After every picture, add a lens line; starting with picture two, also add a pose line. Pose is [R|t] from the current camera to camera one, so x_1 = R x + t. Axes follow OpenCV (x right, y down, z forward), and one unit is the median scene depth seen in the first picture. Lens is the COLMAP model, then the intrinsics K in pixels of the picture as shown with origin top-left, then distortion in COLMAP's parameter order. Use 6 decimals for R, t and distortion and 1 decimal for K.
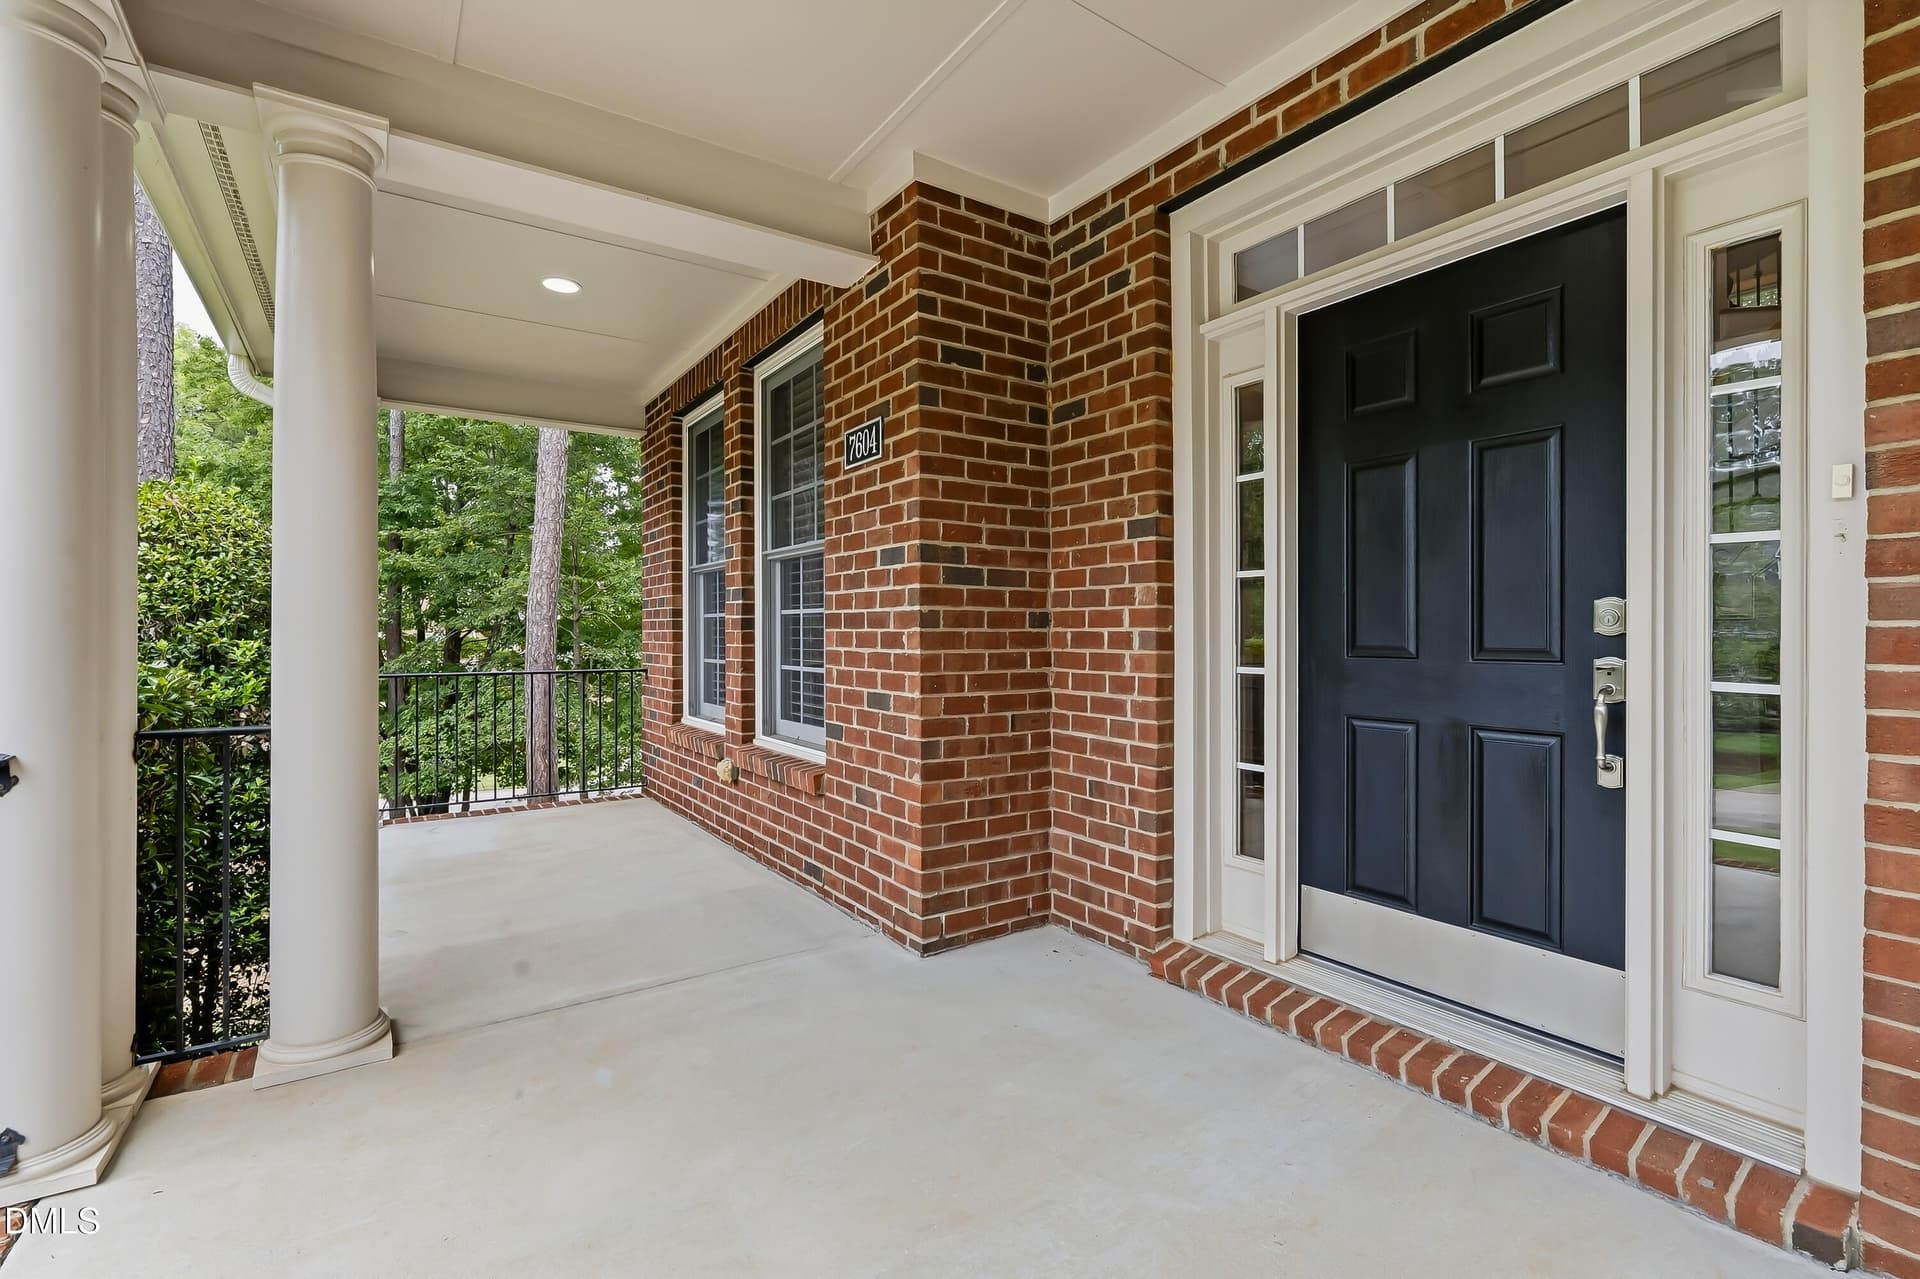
lens RADIAL K [[857.3, 0, 936.0], [0, 857.3, 621.7], [0, 0, 1]] dist [-0.001174, -0.000358]
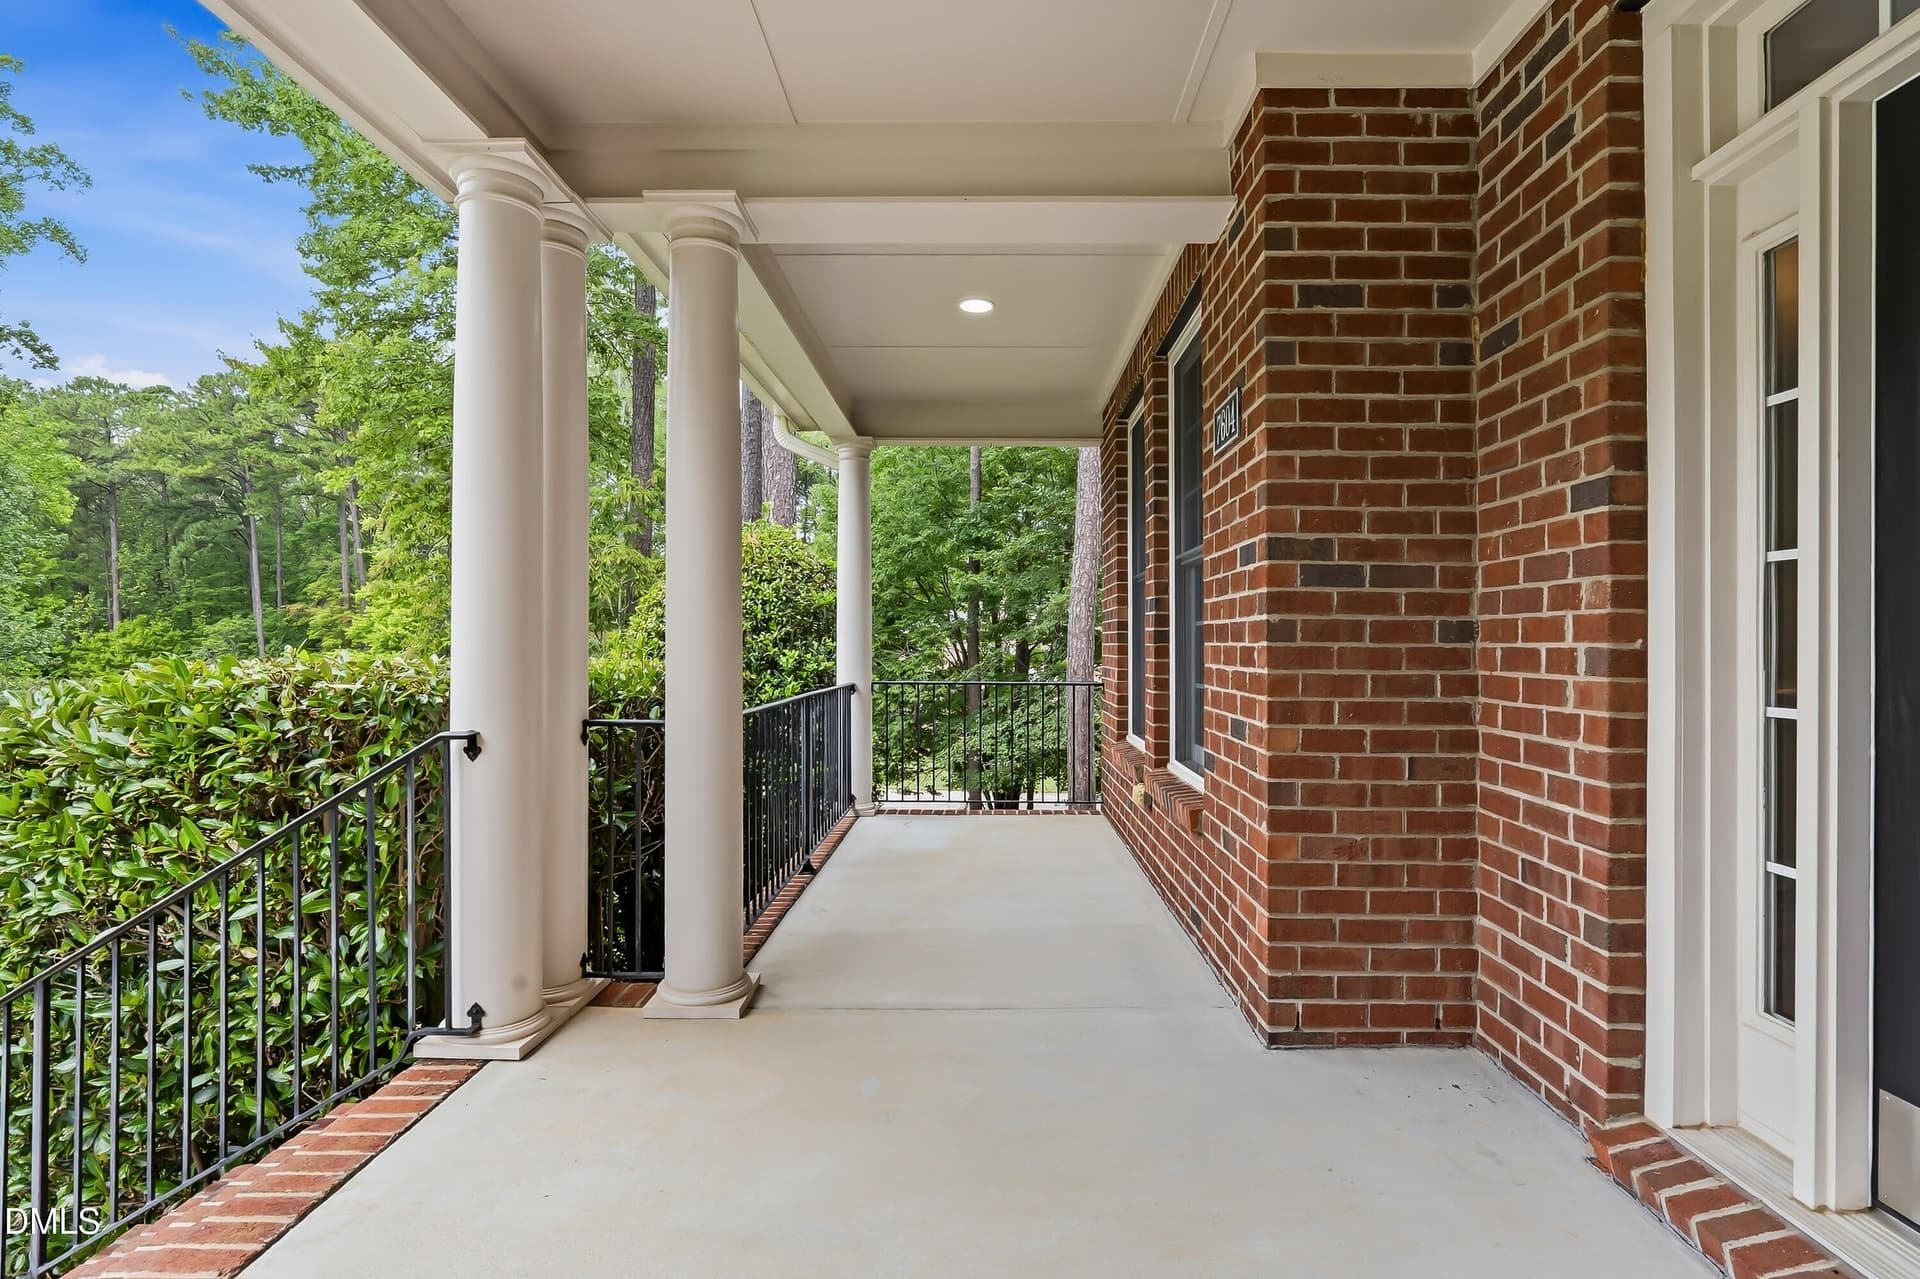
lens RADIAL K [[901.4, 0, 960.0], [0, 901.4, 639.5], [0, 0, 1]] dist [-0.000119, 0.001489]
pose [[0.833800, 0.002600, -0.552061, 0.205742], [0.000263, 0.999987, 0.005106, 0.000701], [0.552067, -0.004403, 0.833788, 0.127979]]
